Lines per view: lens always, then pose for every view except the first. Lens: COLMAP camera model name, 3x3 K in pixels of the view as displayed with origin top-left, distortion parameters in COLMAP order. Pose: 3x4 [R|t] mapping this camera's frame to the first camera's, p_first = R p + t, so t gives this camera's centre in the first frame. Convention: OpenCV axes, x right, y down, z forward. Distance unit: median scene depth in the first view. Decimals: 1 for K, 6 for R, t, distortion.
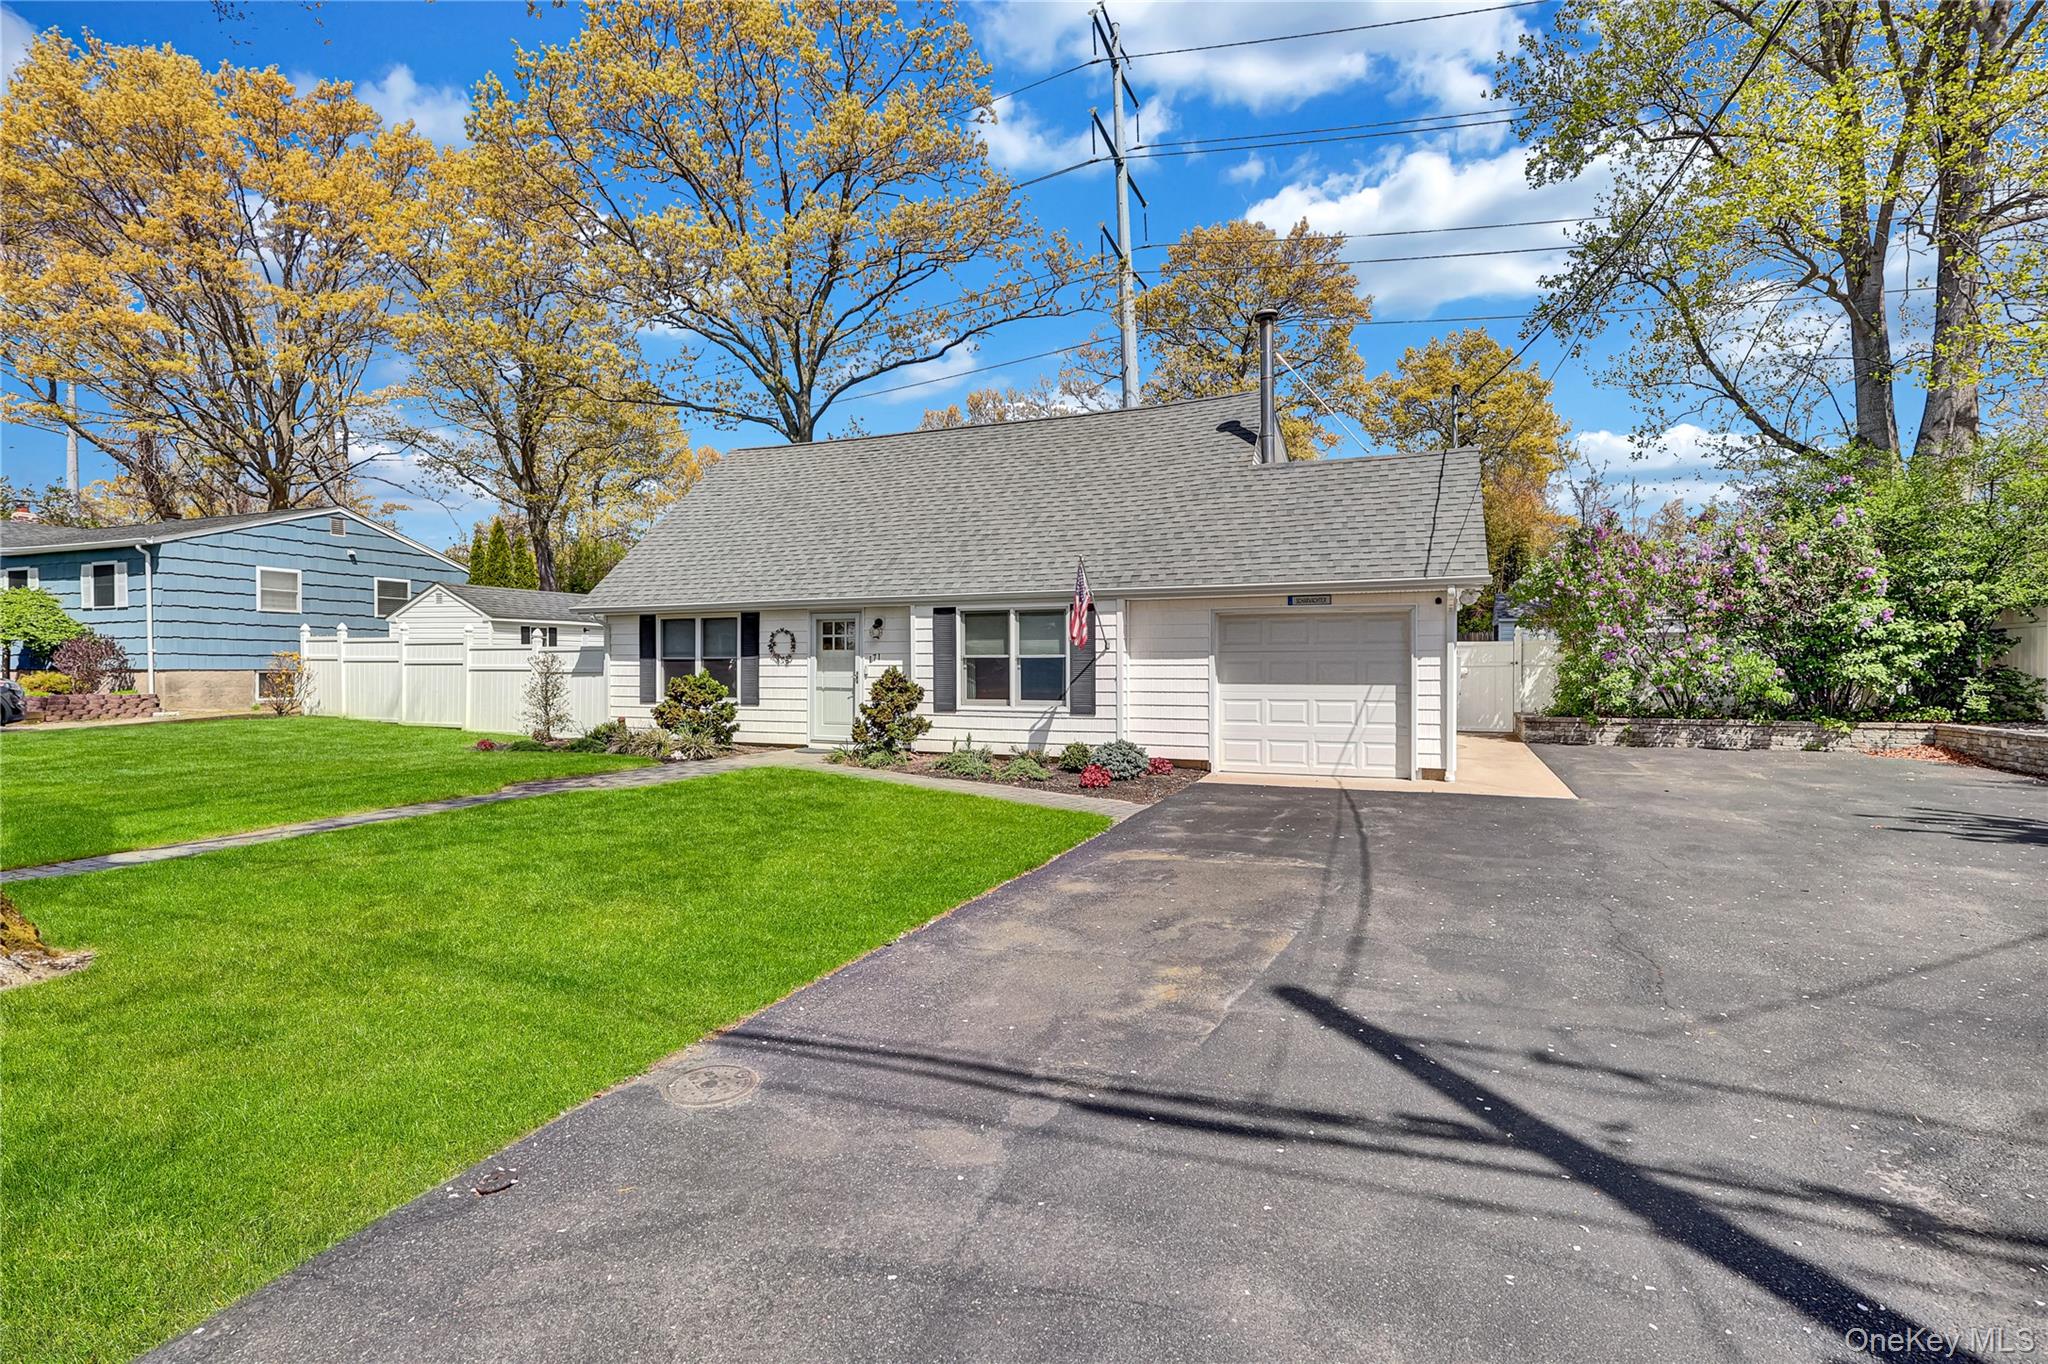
lens RADIAL K [[950.9, 0, 1011.1], [0, 950.9, 670.7], [0, 0, 1]] dist [-0.002755, -0.000271]
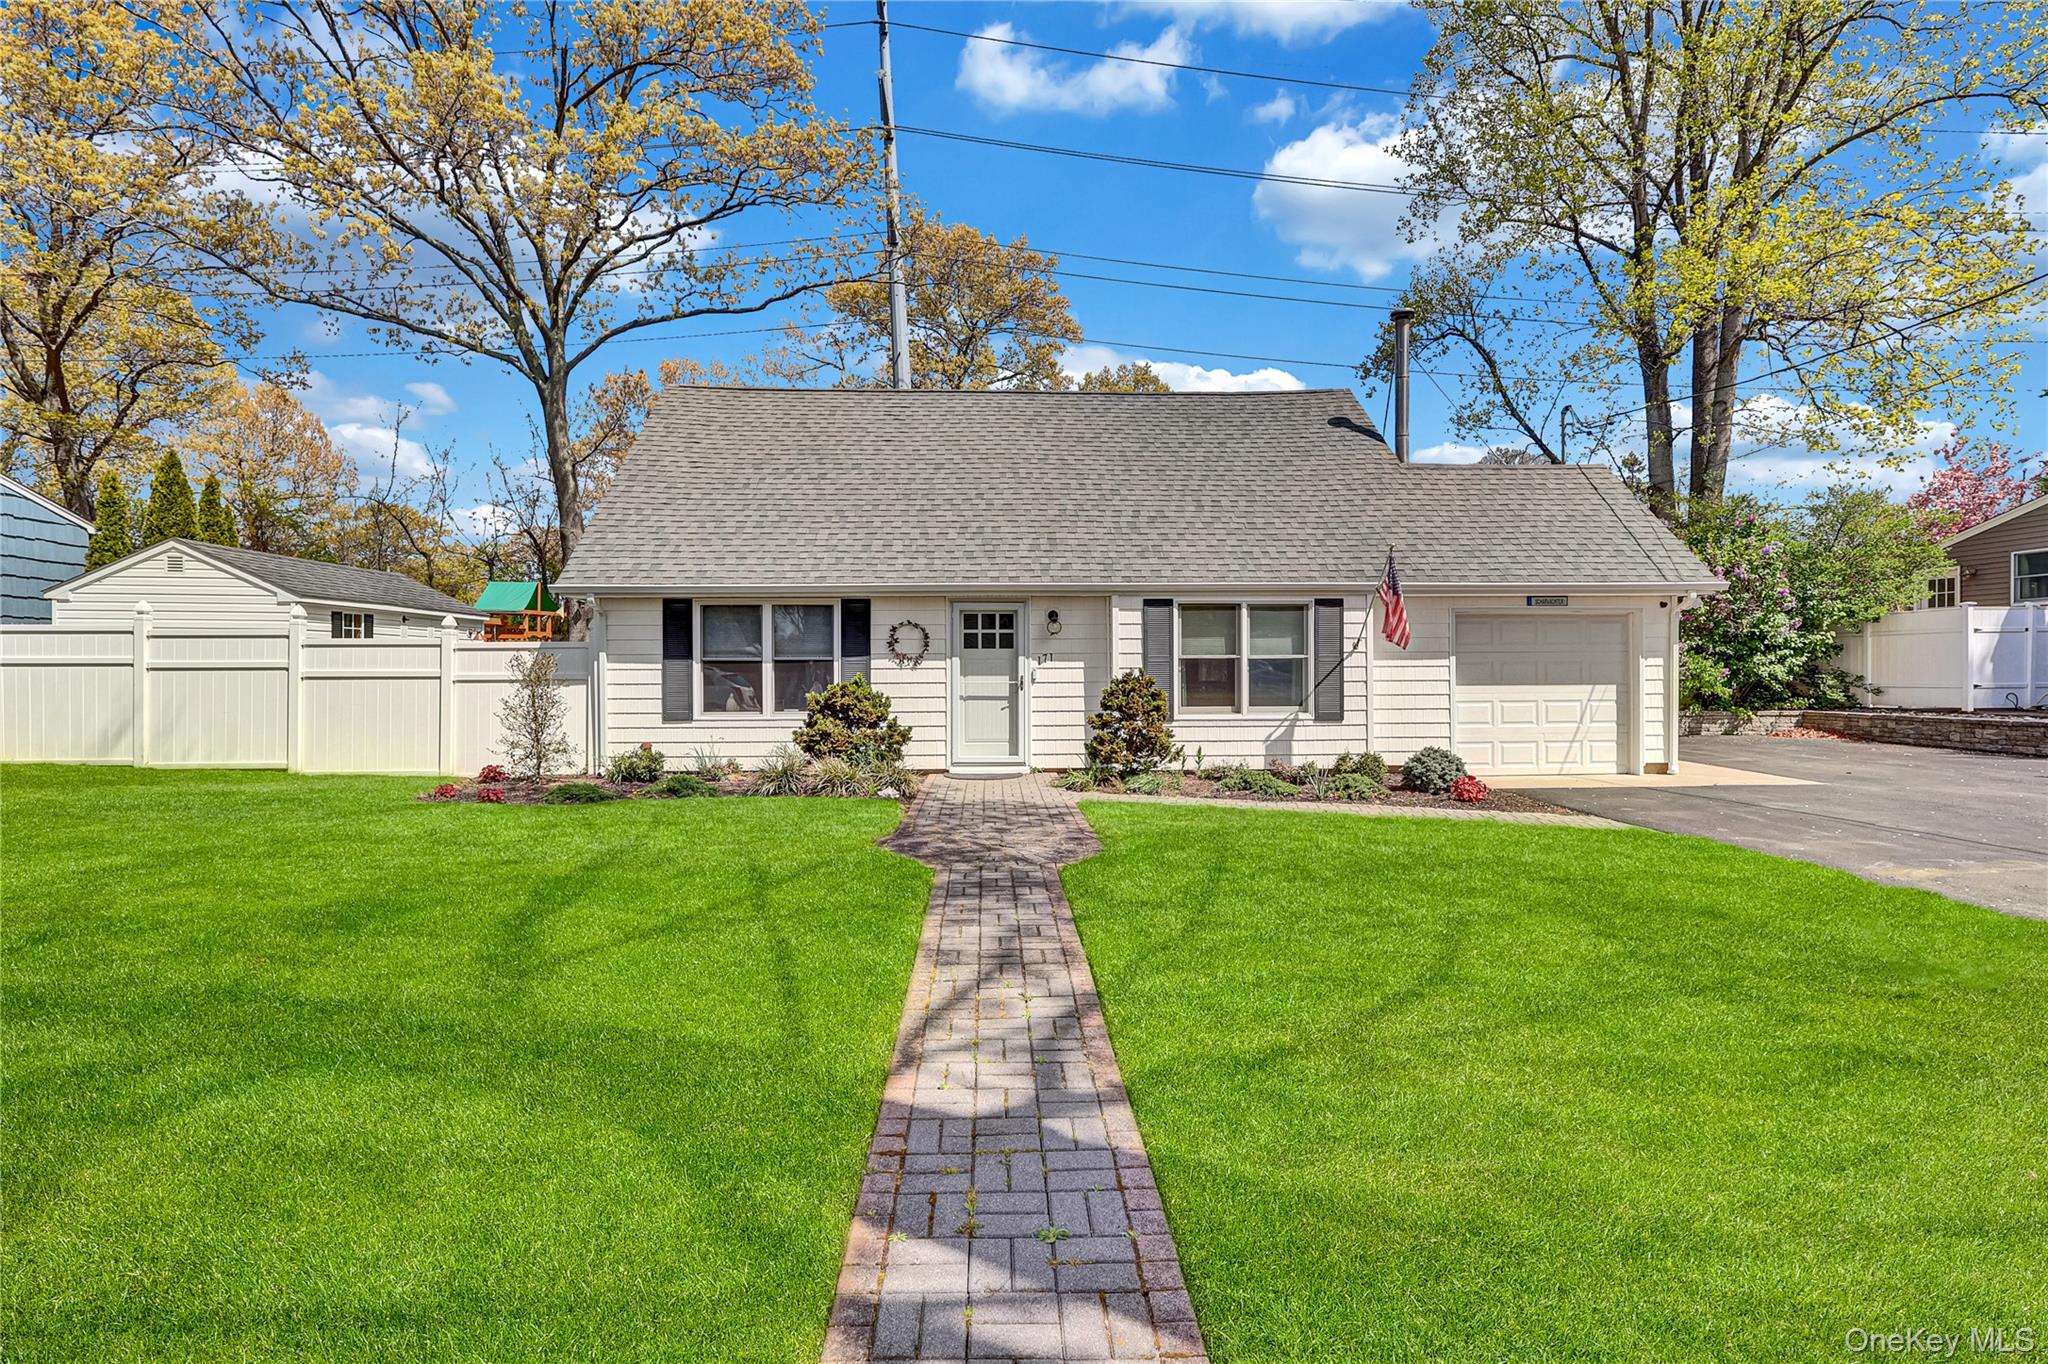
lens RADIAL K [[950.9, 0, 1025.2], [0, 950.9, 673.4], [0, 0, 1]] dist [-0.002755, -0.000271]
pose [[0.903278, -0.005404, 0.429021, -0.523019], [0.005858, 0.999983, 0.000263, -0.001254], [-0.429015, 0.002275, 0.903295, 0.278588]]
